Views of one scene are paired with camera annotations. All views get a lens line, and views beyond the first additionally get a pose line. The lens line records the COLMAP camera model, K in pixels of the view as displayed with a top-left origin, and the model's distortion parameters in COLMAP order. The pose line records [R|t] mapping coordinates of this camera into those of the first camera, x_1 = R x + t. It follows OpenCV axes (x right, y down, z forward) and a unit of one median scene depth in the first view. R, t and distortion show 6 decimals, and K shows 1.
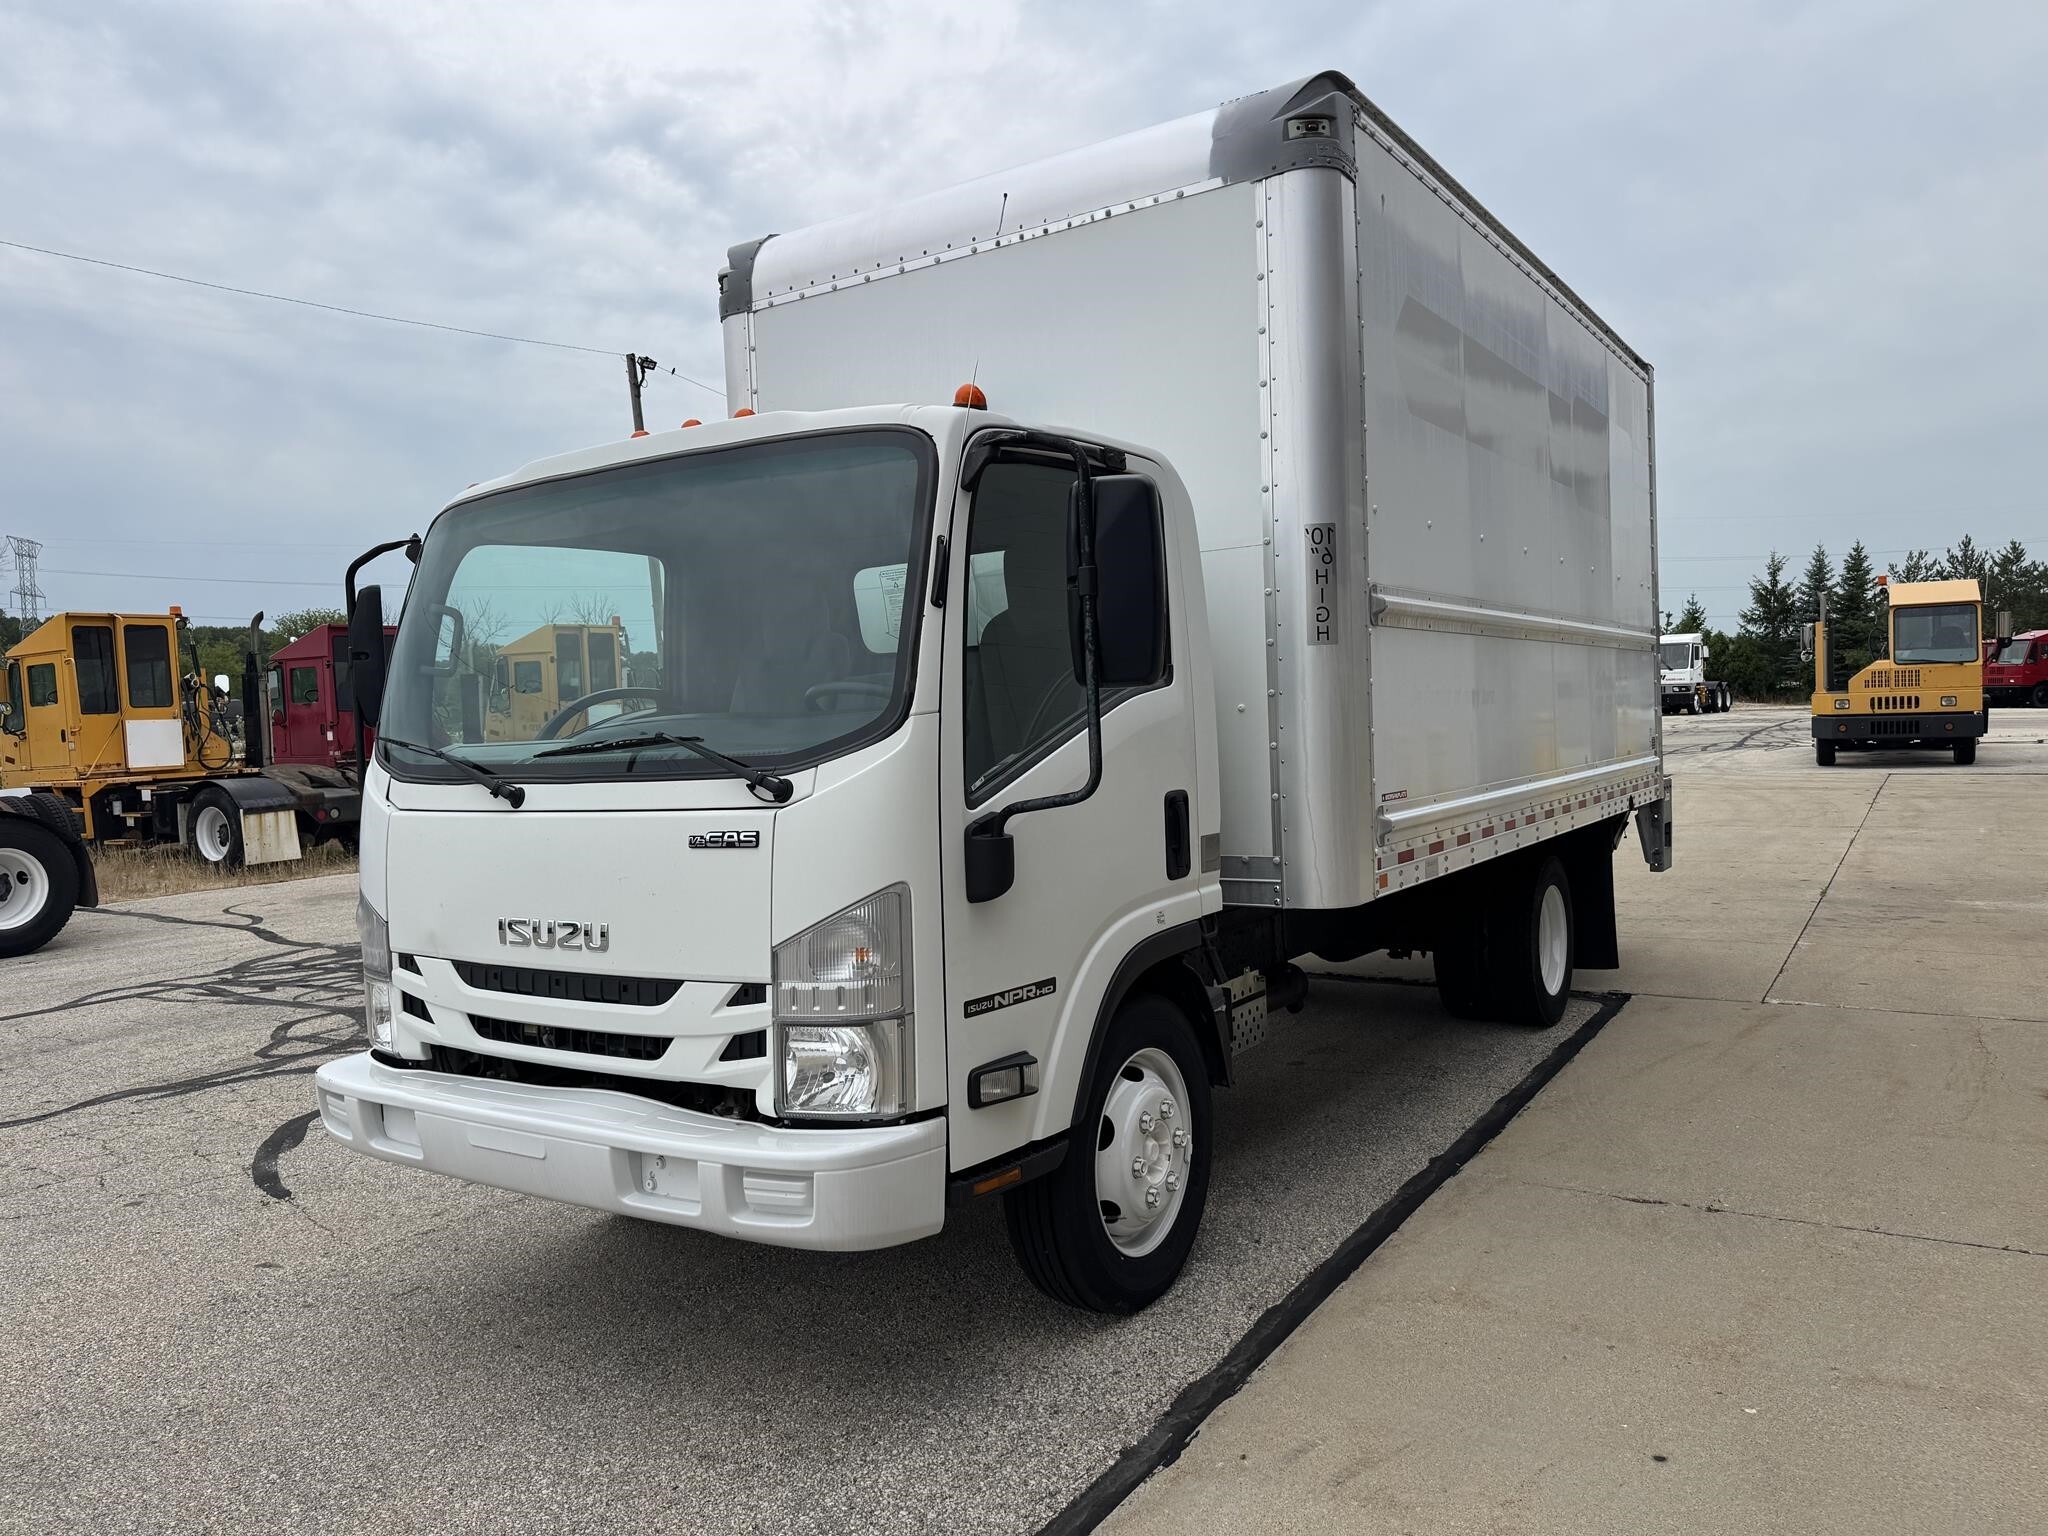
lens RADIAL K [[1540.6, 0, 996.2], [0, 1540.6, 775.1], [0, 0, 1]] dist [0.000777, -0.003723]
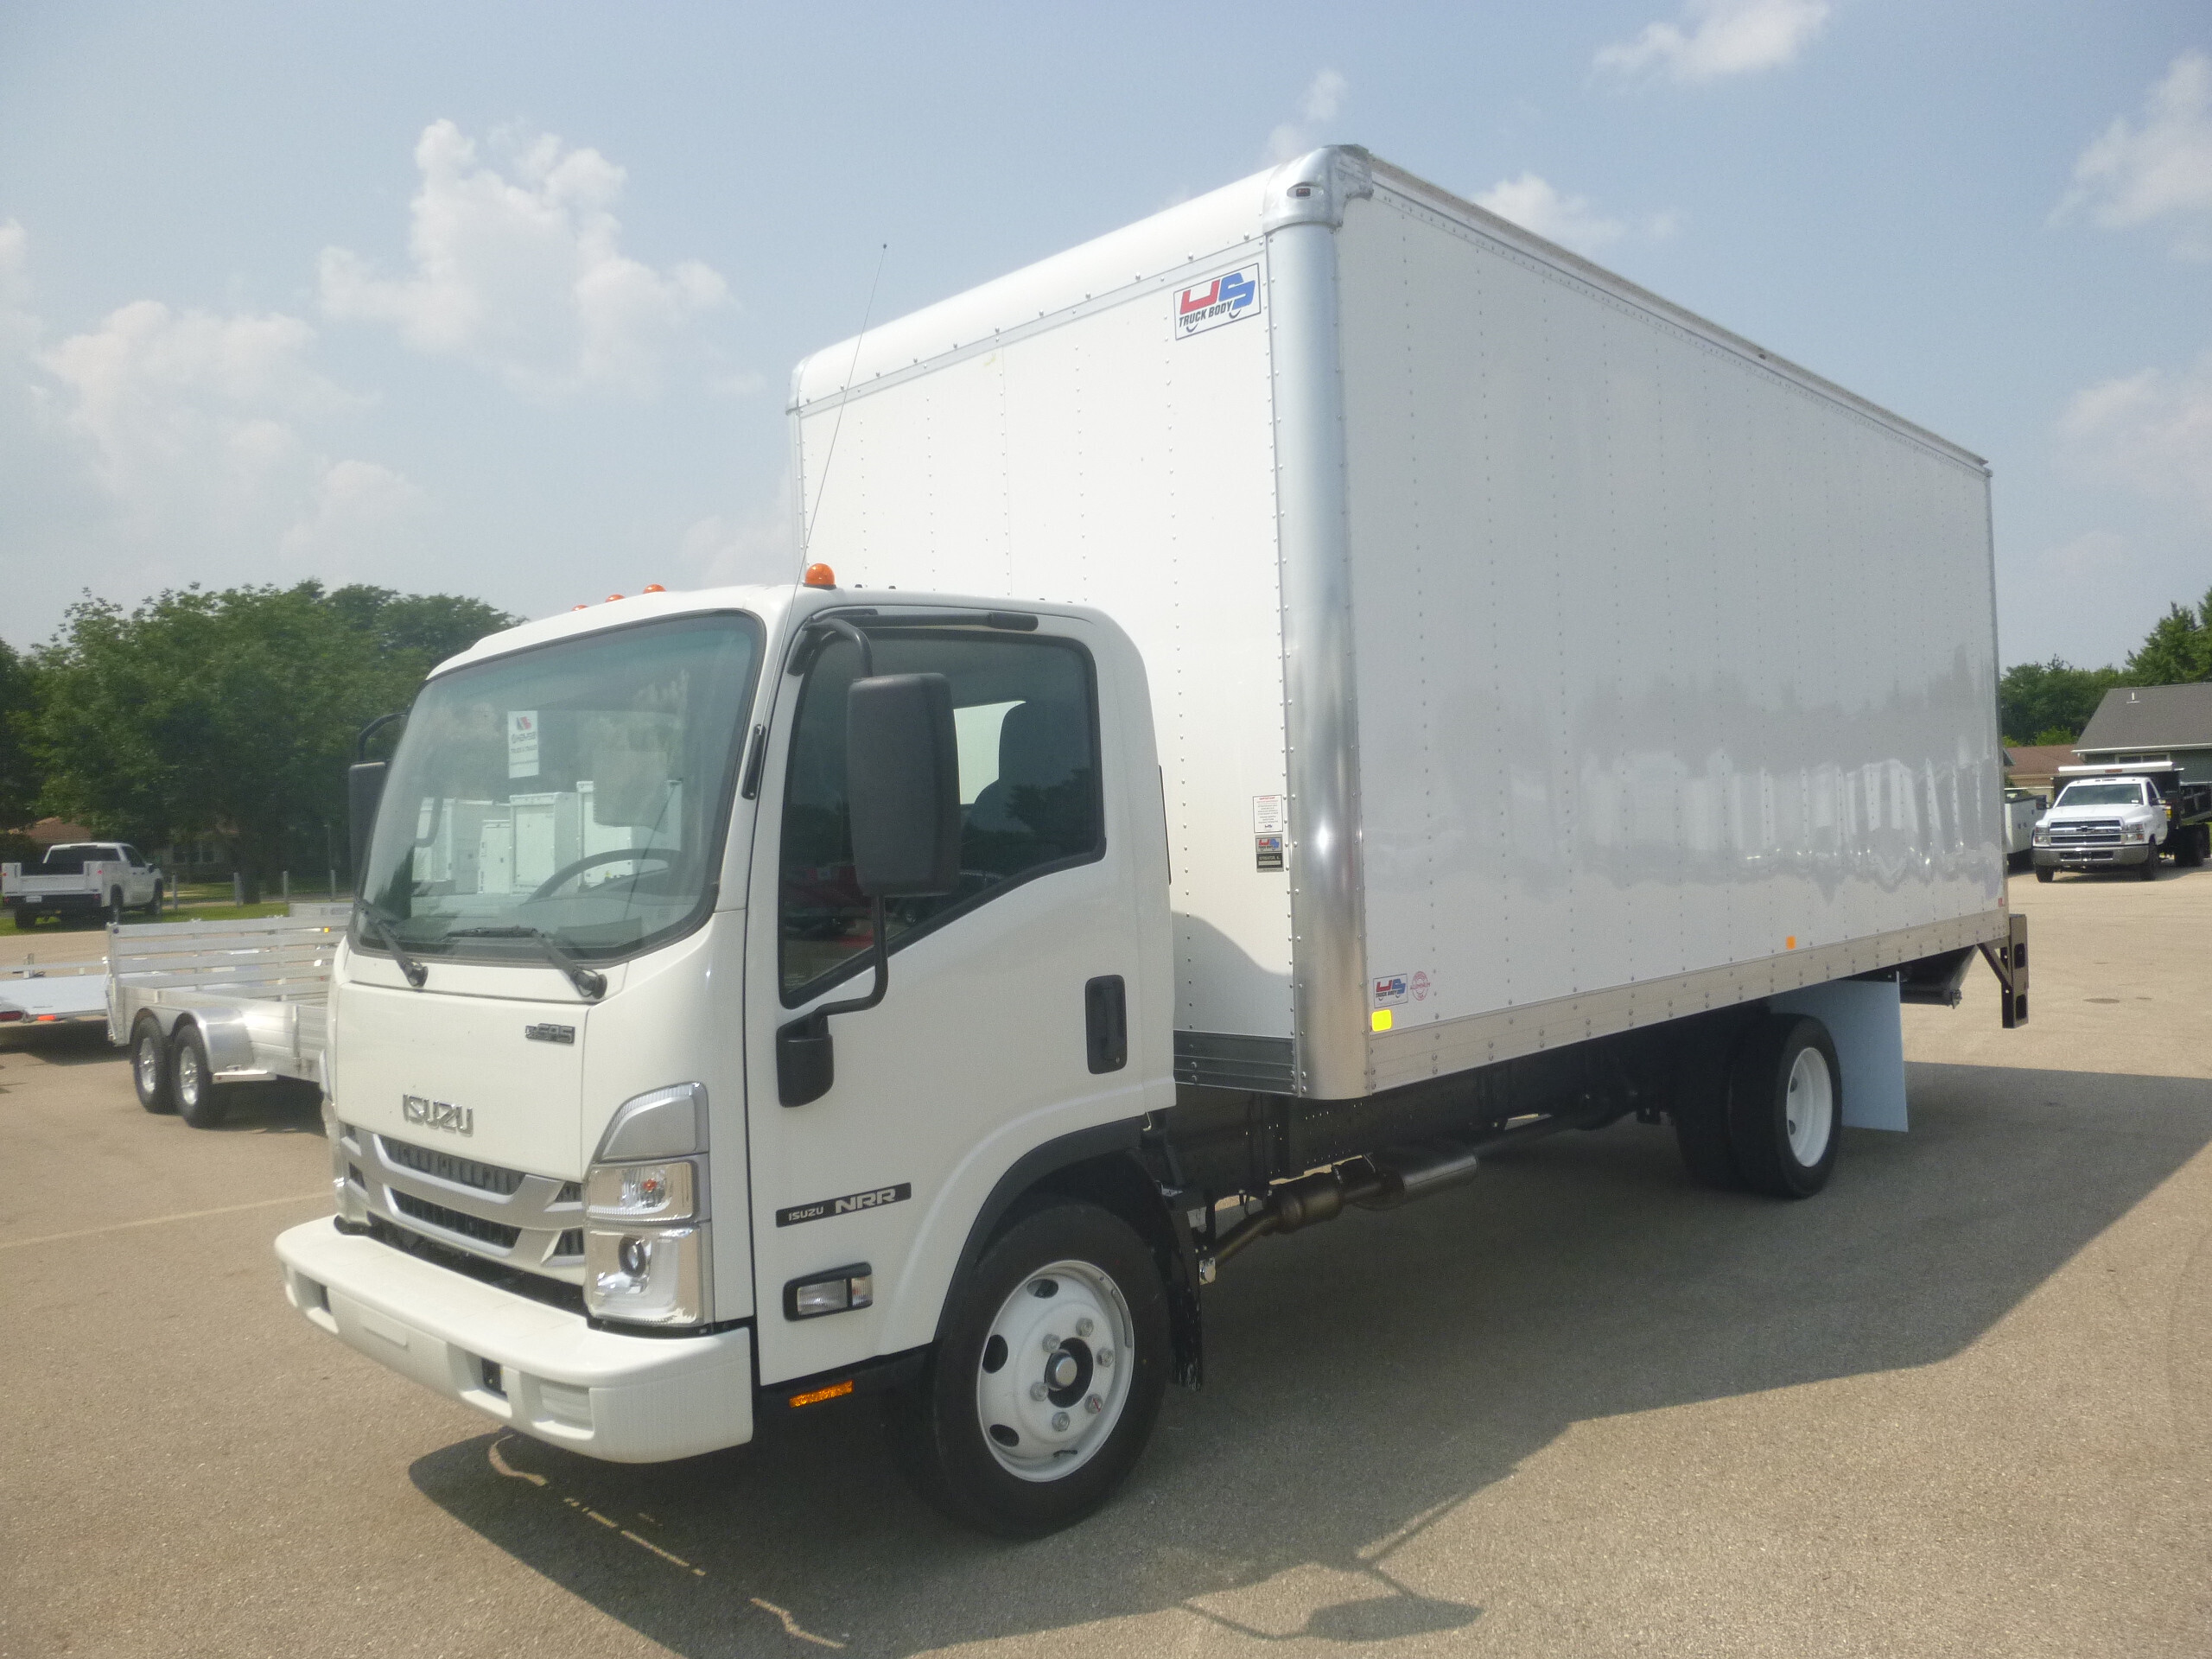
lens RADIAL K [[1663.9, 0, 1104.9], [0, 1663.9, 866.5], [0, 0, 1]] dist [0.000777, -0.003723]
pose [[0.982399, 0.009563, -0.186550, 0.355821], [-0.010871, 0.999923, -0.005992, -0.059640], [0.186479, 0.007915, 0.982427, 0.017667]]
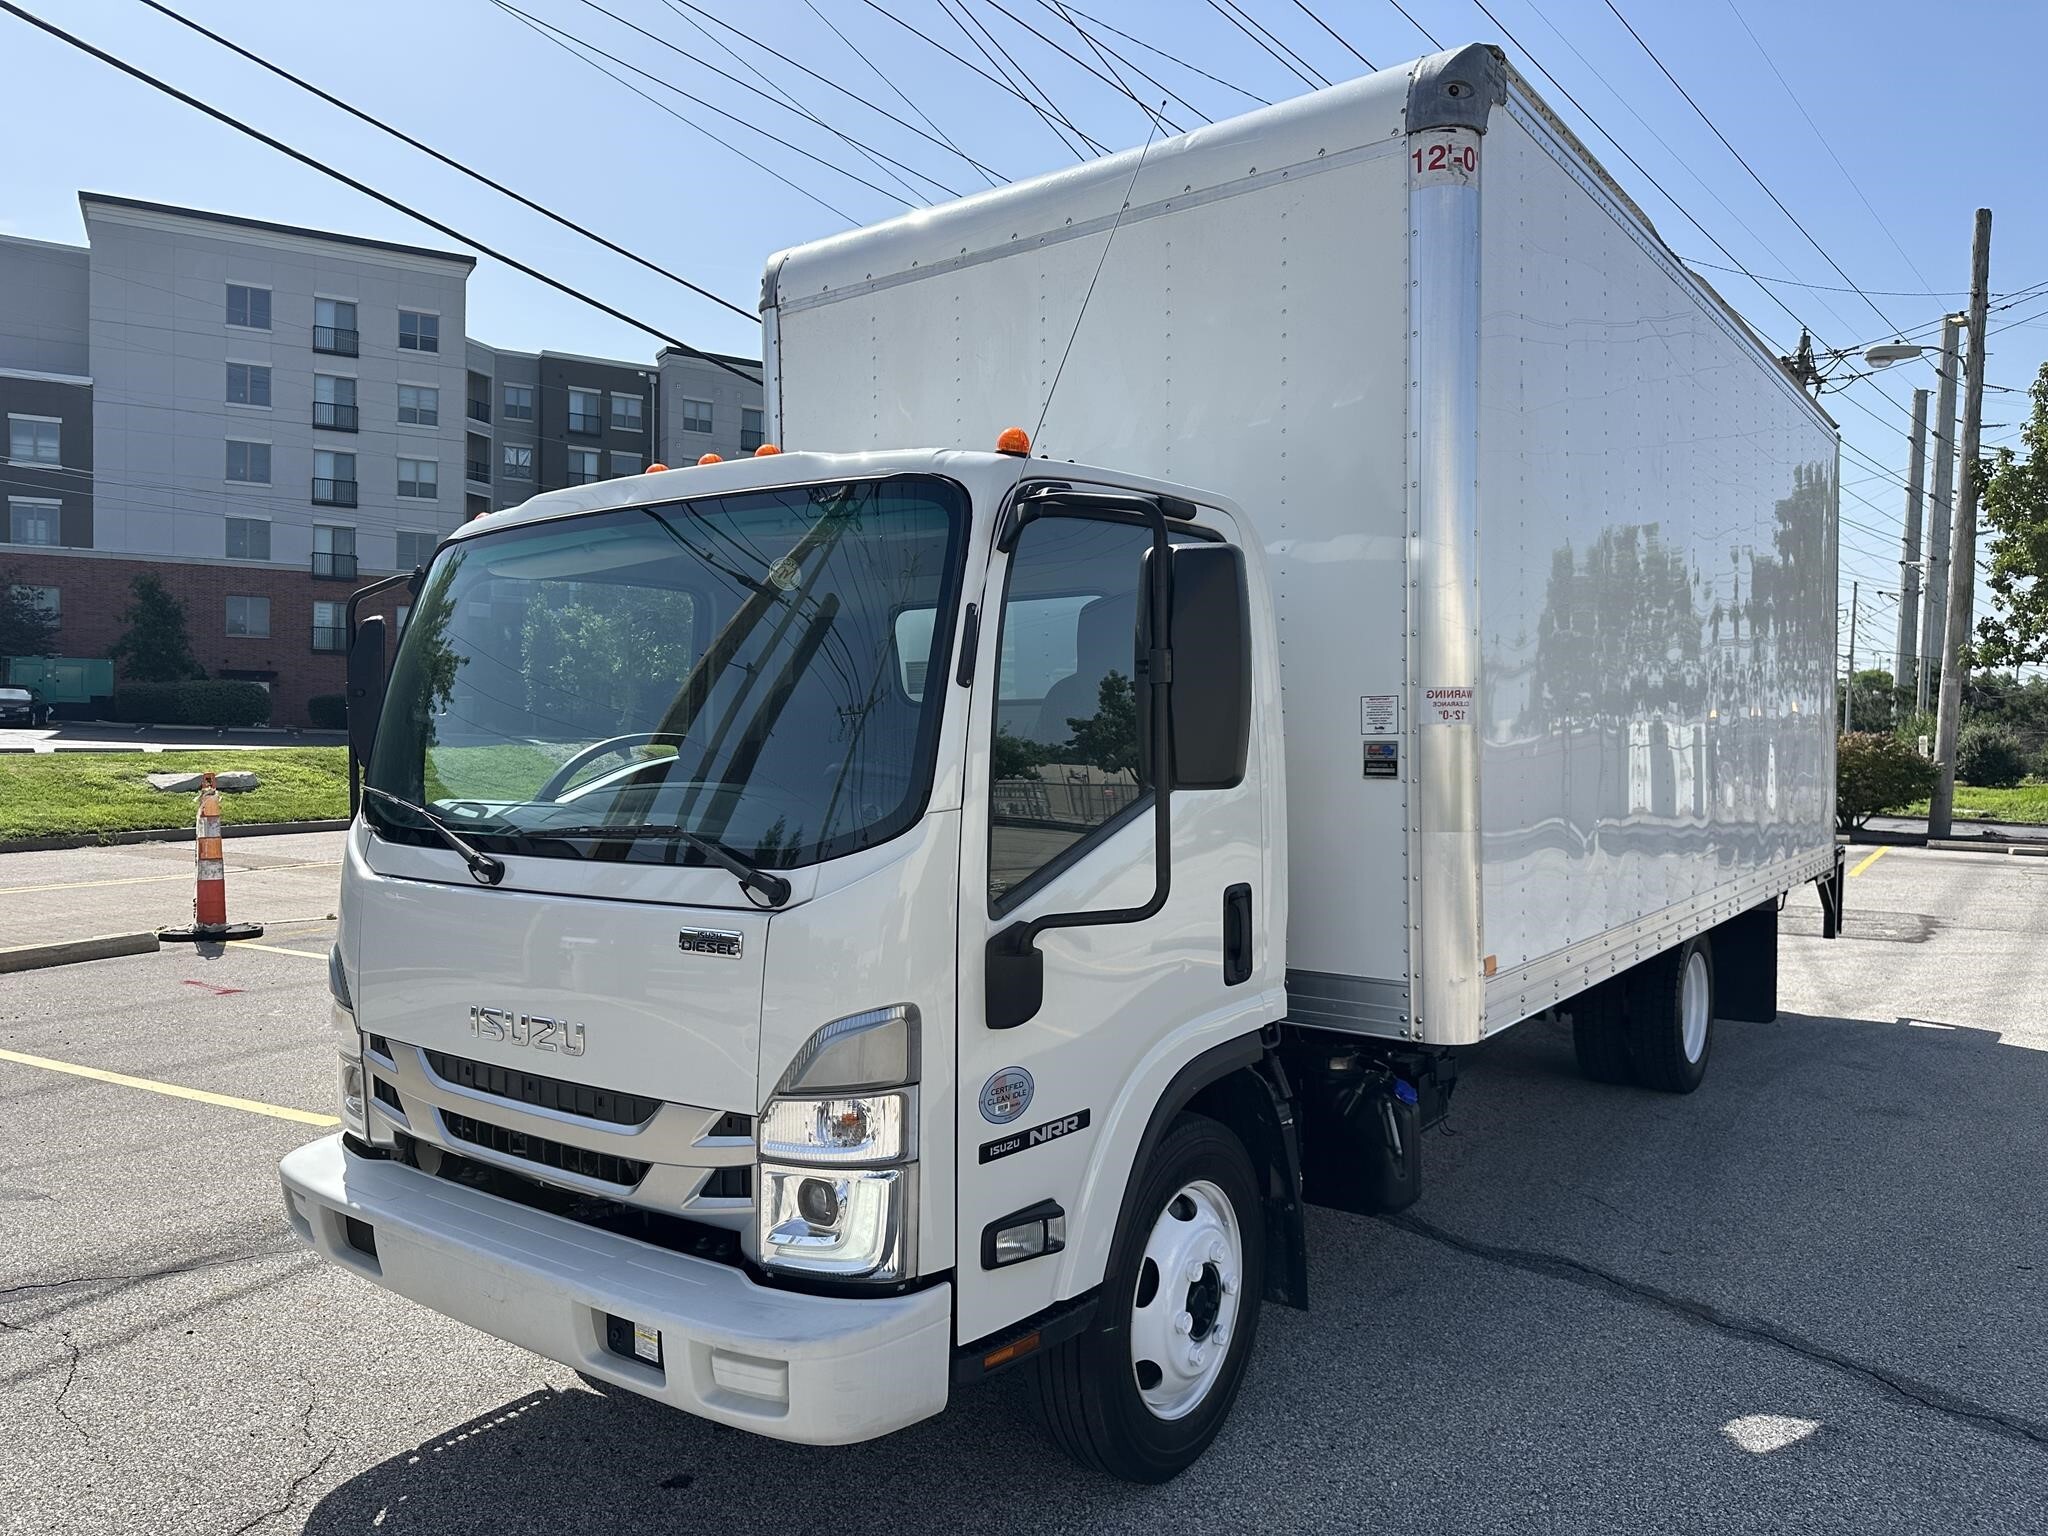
lens RADIAL K [[1433.0, 0, 1012.9], [0, 1433.0, 757.8], [0, 0, 1]] dist [0.023607, -0.004365]
pose [[0.998441, 0.034559, -0.043828, 0.023844], [-0.035326, 0.999234, -0.016837, -0.053213], [0.043213, 0.018359, 0.998897, 0.189131]]
